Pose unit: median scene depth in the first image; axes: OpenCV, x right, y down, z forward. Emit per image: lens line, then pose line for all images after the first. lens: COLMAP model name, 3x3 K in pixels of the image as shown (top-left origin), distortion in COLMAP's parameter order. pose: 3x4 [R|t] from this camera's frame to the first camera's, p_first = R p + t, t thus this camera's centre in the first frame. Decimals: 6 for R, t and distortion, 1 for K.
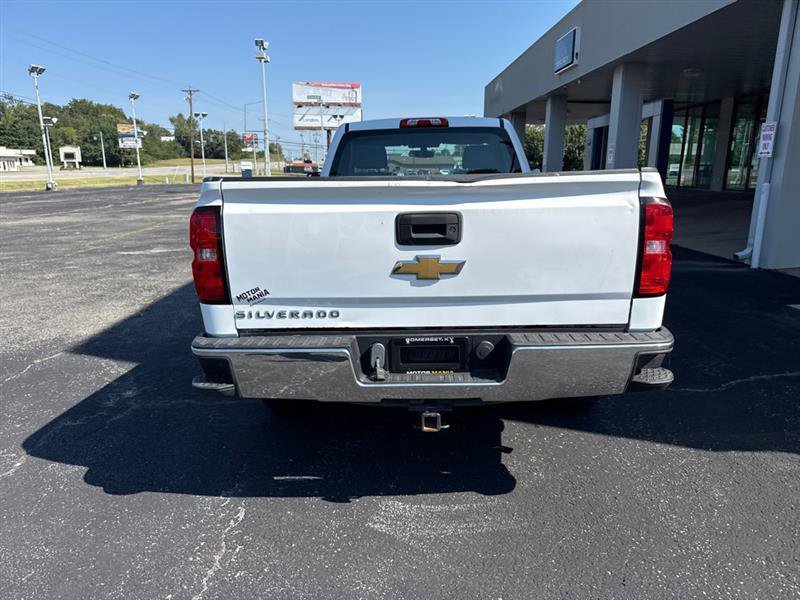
lens RADIAL K [[566.4, 0, 408.3], [0, 566.4, 303.6], [0, 0, 1]] dist [0.046046, -0.062735]
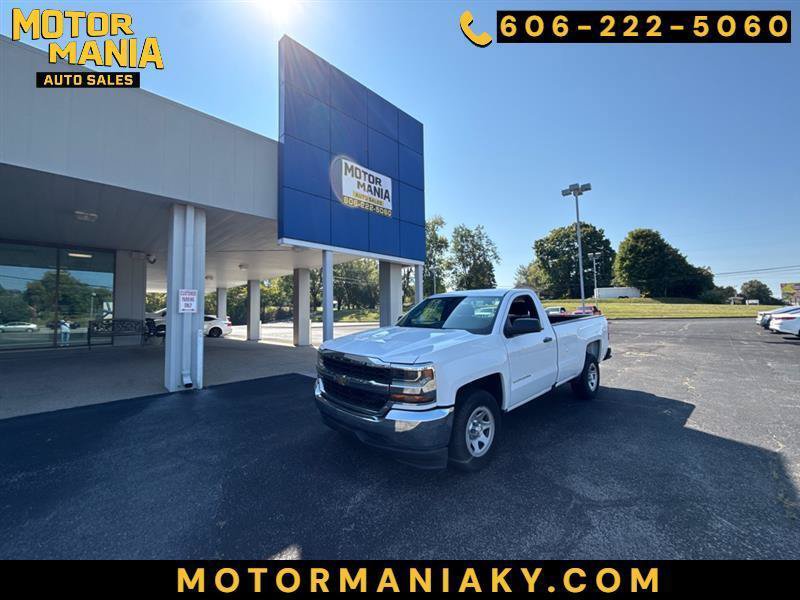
lens RADIAL K [[318.9, 0, 399.8], [0, 318.9, 304.6], [0, 0, 1]] dist [0.000276, -0.000231]
pose [[-0.690697, 0.033206, 0.722381, -0.735989], [0.184248, 0.974058, 0.131391, -0.654149], [-0.699278, 0.223849, -0.678897, 2.689872]]
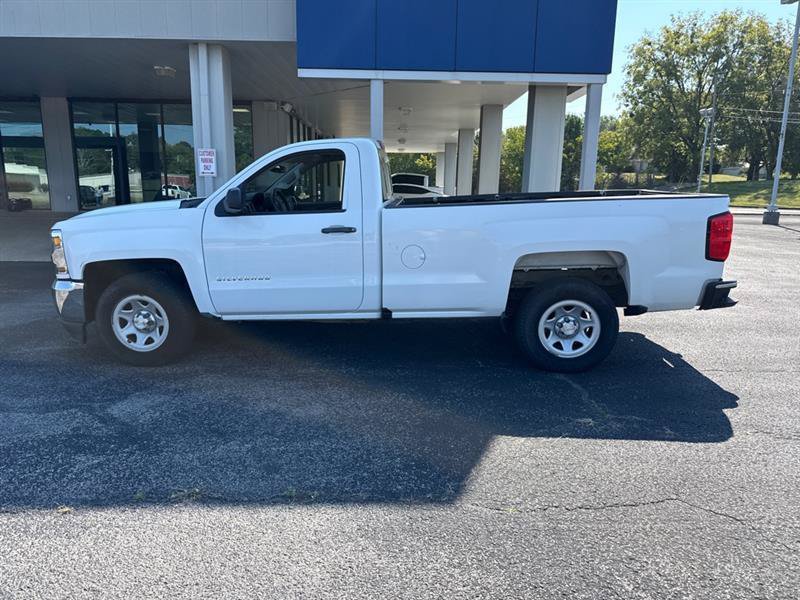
lens RADIAL K [[566.4, 0, 395.4], [0, 566.4, 305.2], [0, 0, 1]] dist [0.046046, -0.062735]
pose [[0.025635, -0.201920, 0.979067, -1.516018], [0.218678, 0.956801, 0.191602, -0.308965], [-0.975460, 0.209189, 0.068683, 1.308966]]
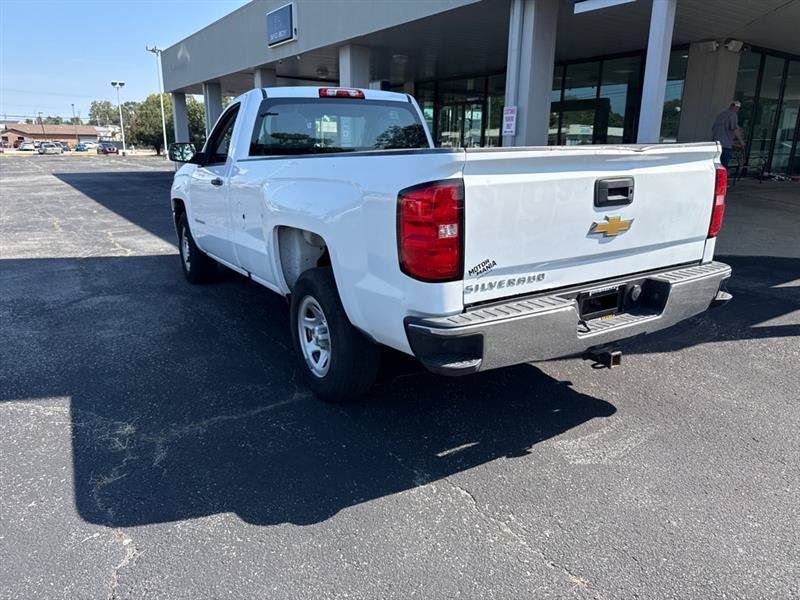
lens RADIAL K [[566.4, 0, 407.8], [0, 566.4, 296.8], [0, 0, 1]] dist [0.046046, -0.062735]
pose [[0.841204, -0.133292, 0.524032, -0.594380], [0.117421, 0.991044, 0.063589, -0.027867], [-0.527815, 0.008041, 0.849322, 0.149733]]
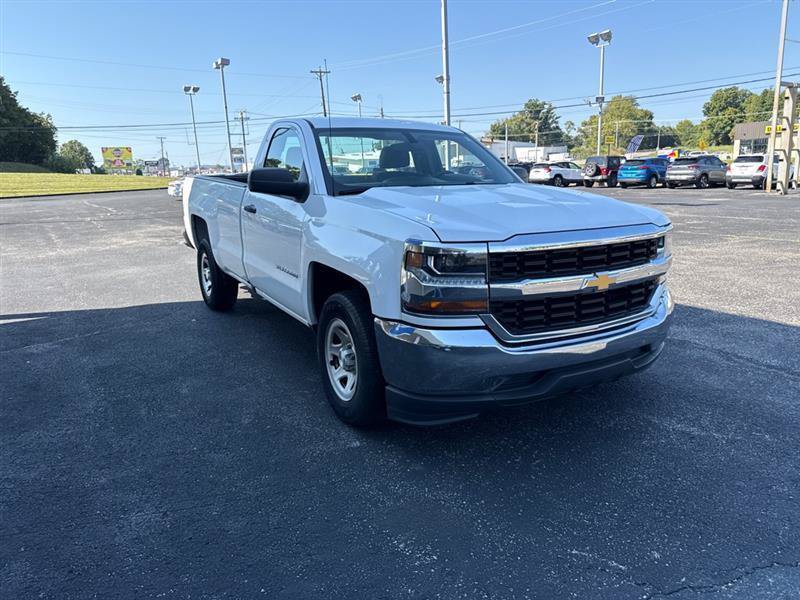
lens RADIAL K [[566.4, 0, 403.9], [0, 566.4, 293.4], [0, 0, 1]] dist [0.046046, -0.062735]
pose [[-0.844808, 0.141372, -0.516056, 0.738041], [-0.090764, 0.912624, 0.398596, -0.637505], [0.527315, 0.383576, -0.758161, 2.708467]]
